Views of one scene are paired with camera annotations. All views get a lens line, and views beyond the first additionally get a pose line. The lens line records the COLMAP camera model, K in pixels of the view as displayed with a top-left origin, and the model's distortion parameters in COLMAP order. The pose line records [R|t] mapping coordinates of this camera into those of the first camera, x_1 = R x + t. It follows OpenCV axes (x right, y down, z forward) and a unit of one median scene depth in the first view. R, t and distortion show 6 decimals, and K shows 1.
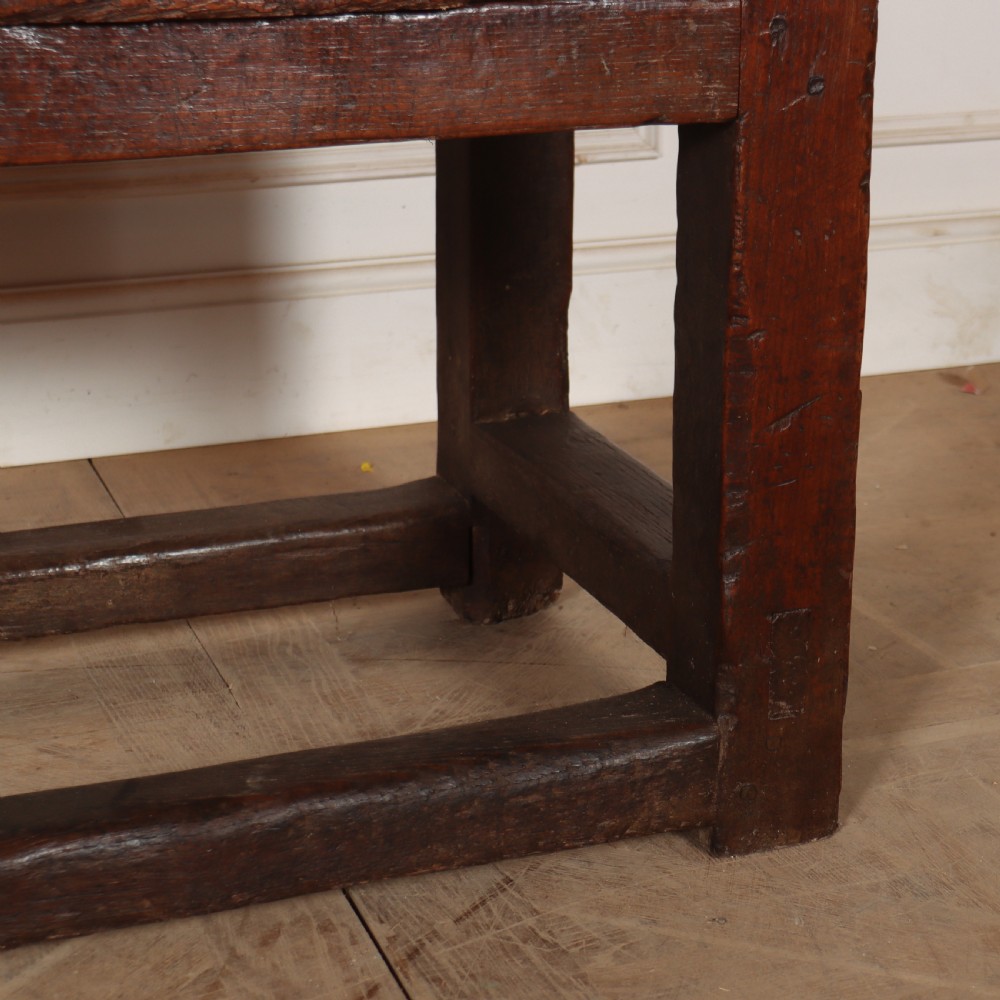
lens RADIAL K [[2154.8, 0, 644.6], [0, 2154.8, 638.0], [0, 0, 1]] dist [-0.103043, 0.297062]
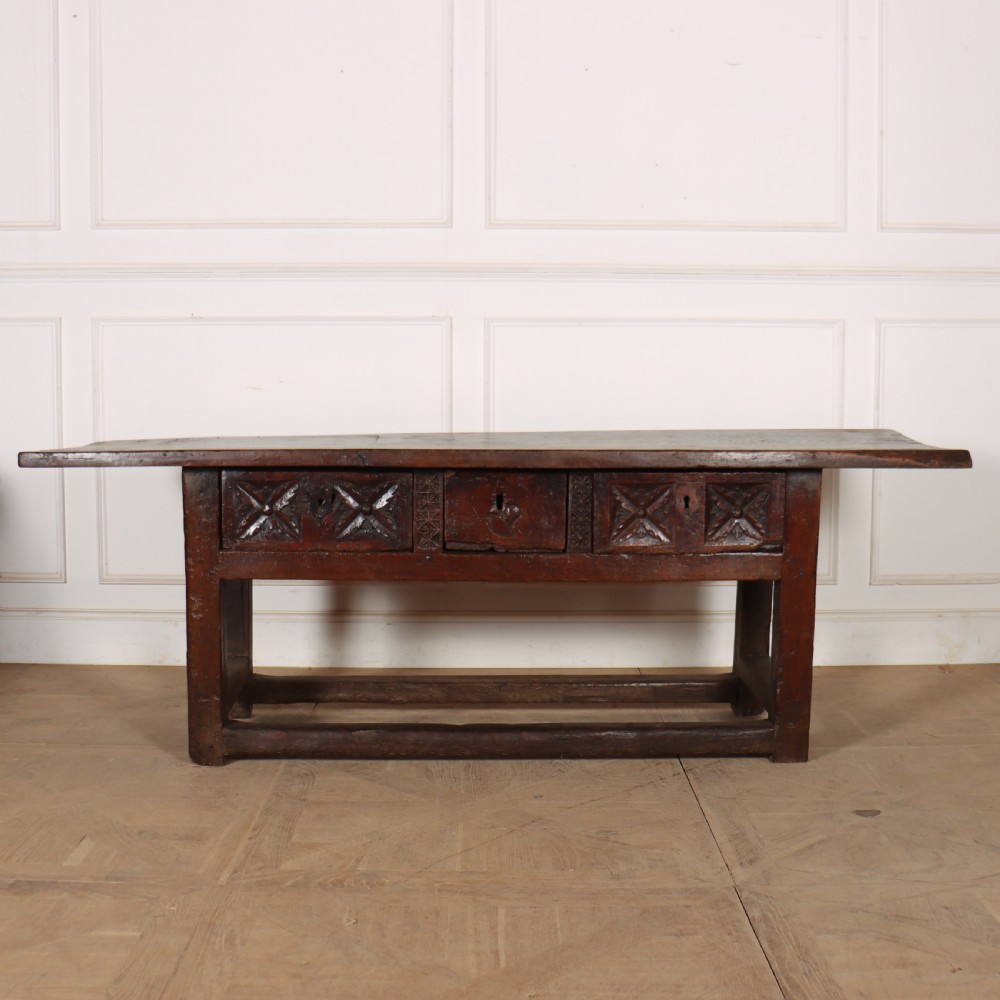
lens RADIAL K [[1534.0, 0, 502.1], [0, 1534.0, 522.0], [0, 0, 1]] dist [-0.164379, 0.072151]
pose [[0.929470, 0.047386, -0.365841, 0.485596], [-0.133606, 0.967629, -0.214110, 0.288638], [0.343853, 0.247888, 0.905714, -1.530014]]
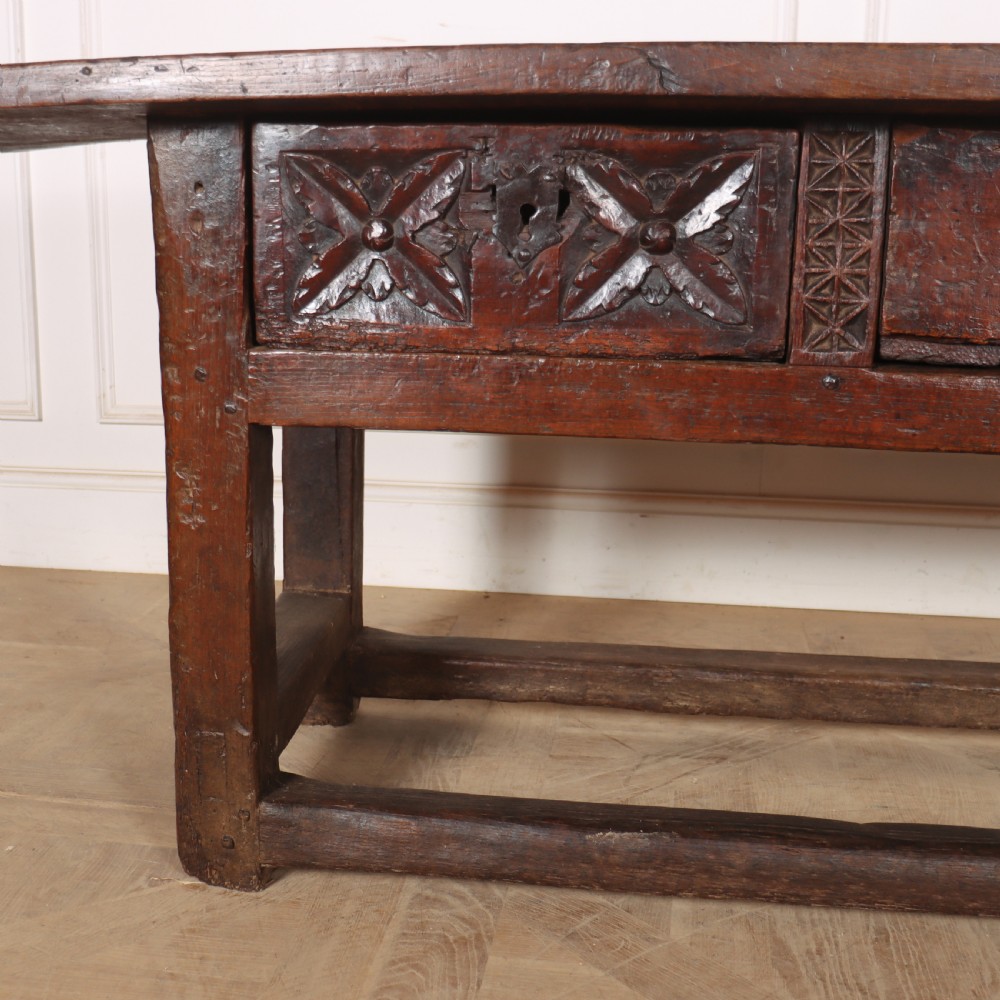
lens RADIAL K [[1469.7, 0, 362.4], [0, 1469.7, 605.2], [0, 0, 1]] dist [-0.179632, 0.156603]
pose [[0.829445, 0.153751, -0.537012, -0.244491], [-0.191891, 0.981295, -0.015432, 0.033853], [0.524595, 0.115848, 0.843433, -0.207429]]
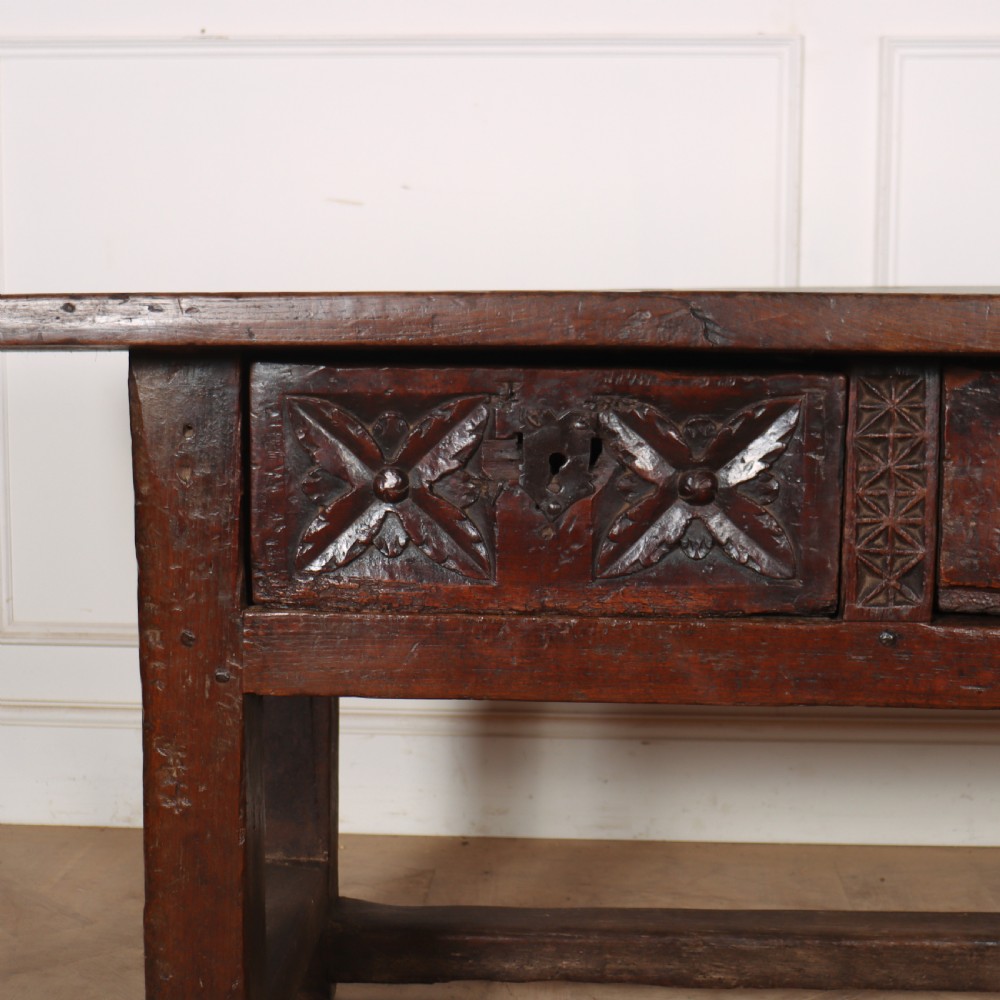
lens RADIAL K [[1826.3, 0, 500.0], [0, 1826.3, 500.0], [0, 0, 1]] dist [-0.099277, 0.232012]
pose [[0.901907, 0.056909, -0.428164, -0.259947], [-0.155724, 0.967458, -0.199436, 0.000274], [0.402881, 0.246548, 0.881420, -0.327362]]
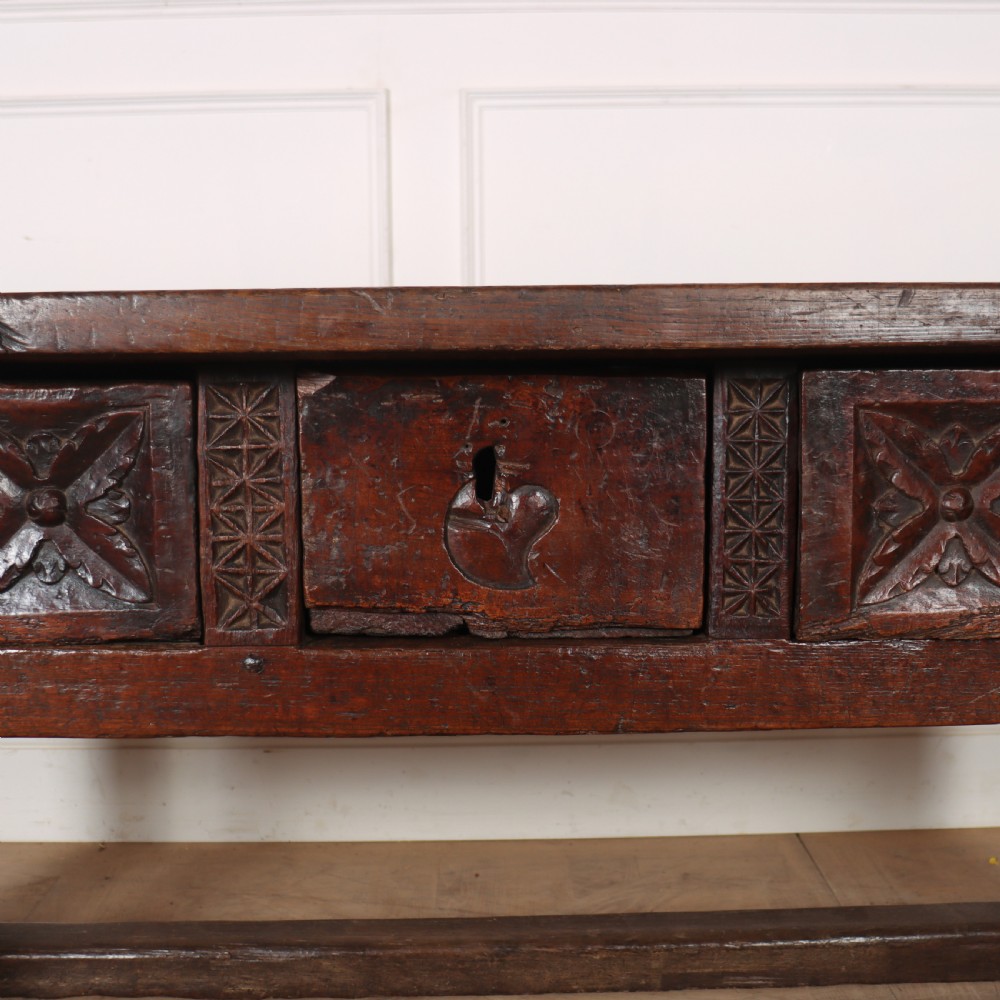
lens RADIAL K [[1458.3, 0, 520.9], [0, 1458.3, 500.3], [0, 0, 1]] dist [-0.148742, 0.143028]
pose [[0.931346, 0.028070, -0.363051, -0.112170], [-0.118066, 0.966439, -0.228157, -0.076656], [0.344462, 0.255357, 0.903404, -0.026727]]
